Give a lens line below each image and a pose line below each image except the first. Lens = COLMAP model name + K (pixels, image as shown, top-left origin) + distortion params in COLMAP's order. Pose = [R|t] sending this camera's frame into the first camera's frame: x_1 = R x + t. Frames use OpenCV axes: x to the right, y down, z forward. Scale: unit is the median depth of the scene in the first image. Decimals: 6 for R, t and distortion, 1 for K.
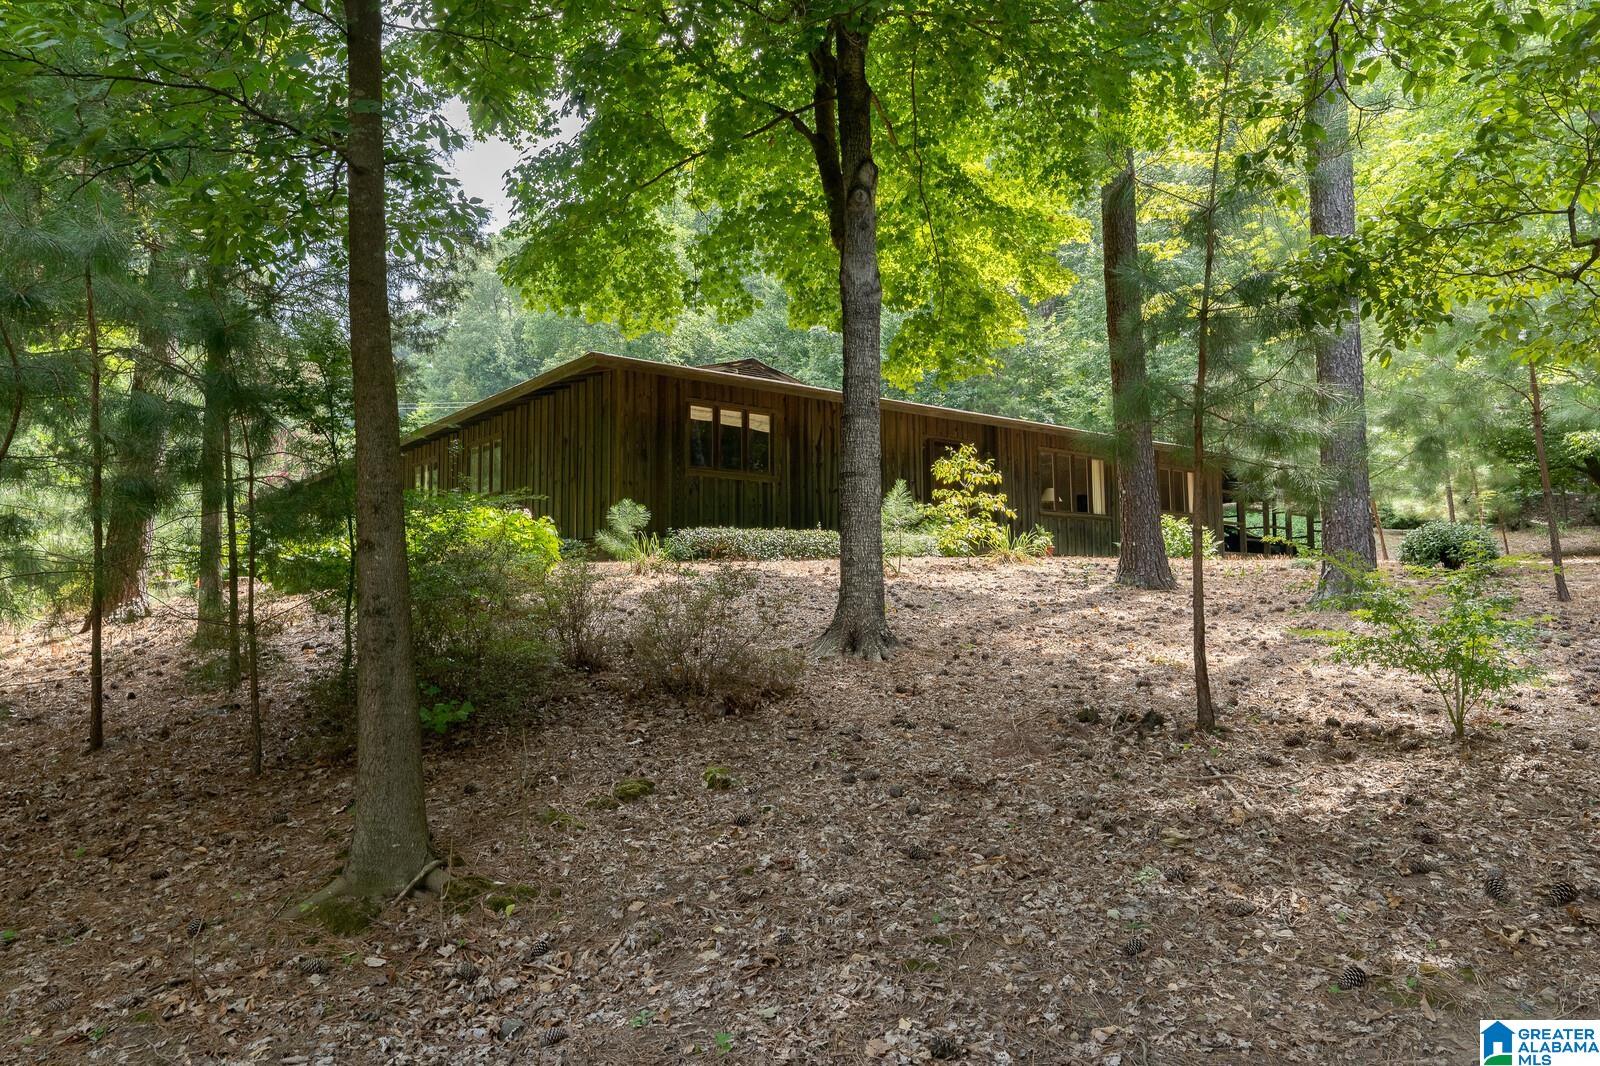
lens RADIAL K [[1041.5, 0, 799.9], [0, 1041.5, 534.2], [0, 0, 1]] dist [-0.007485, 0.002973]
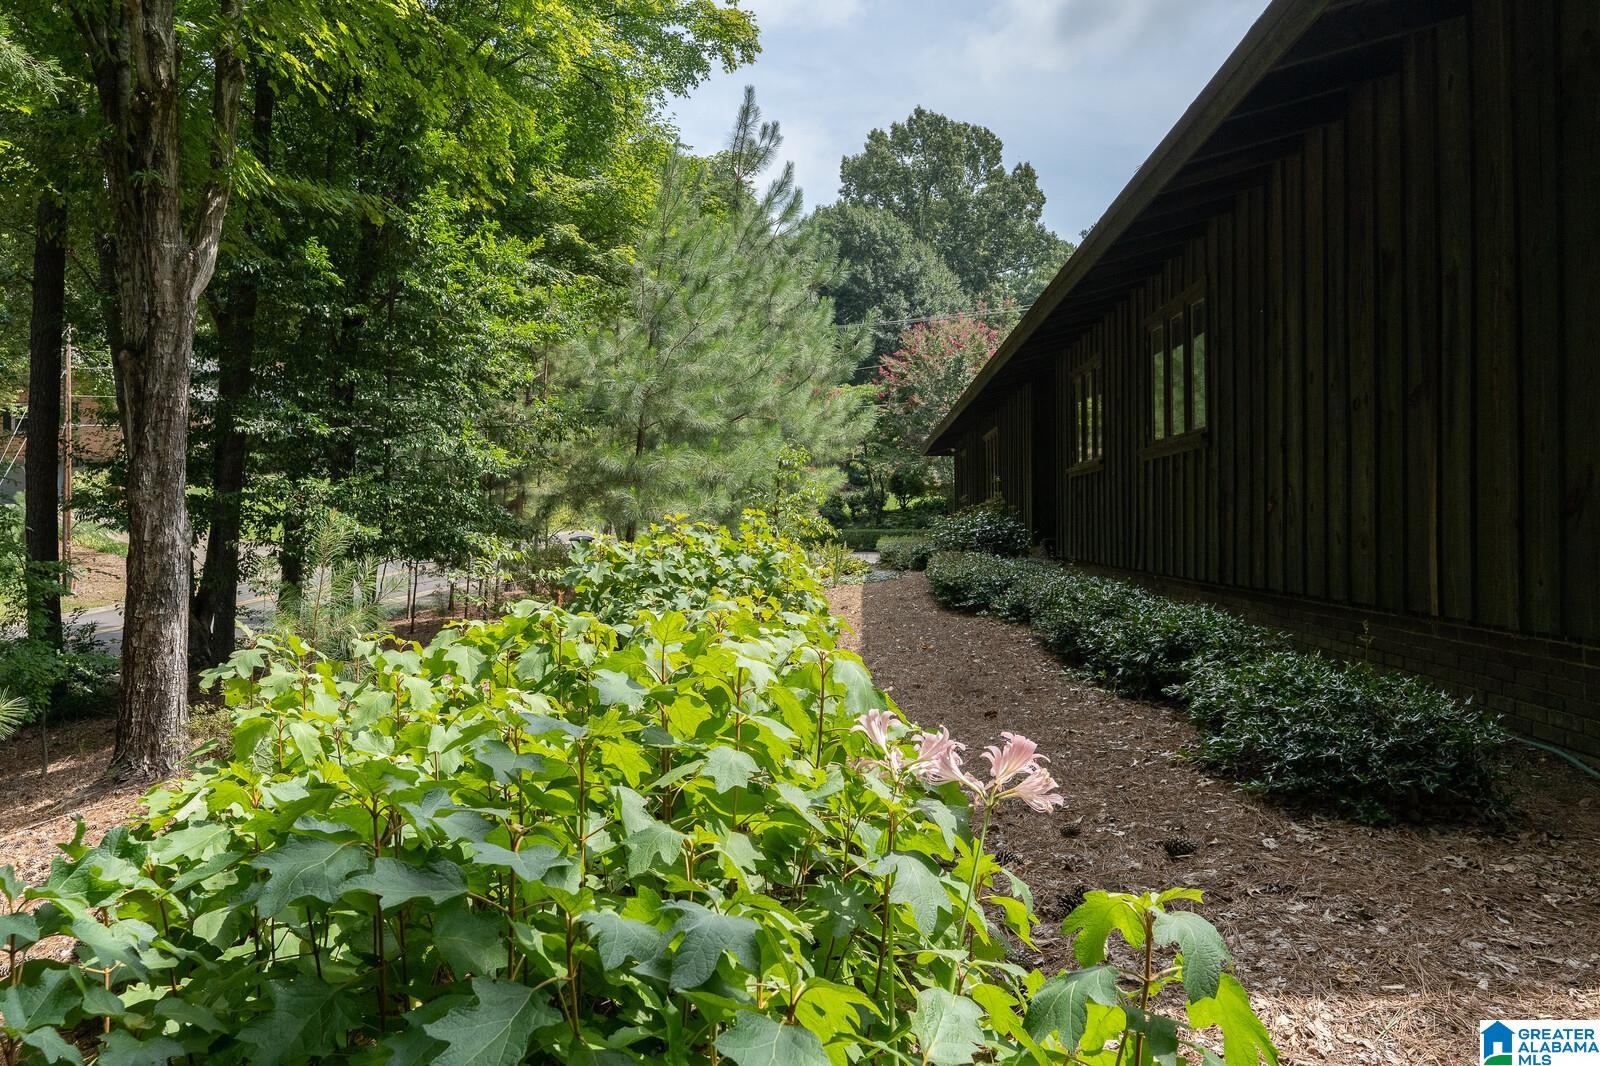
lens RADIAL K [[1041.5, 0, 800.3], [0, 1041.5, 530.1], [0, 0, 1]] dist [-0.007485, 0.002973]
pose [[0.732618, 0.004273, -0.680627, -0.145878], [0.046816, 0.997296, 0.056653, -0.038048], [0.679029, -0.073369, 0.730436, 0.663565]]
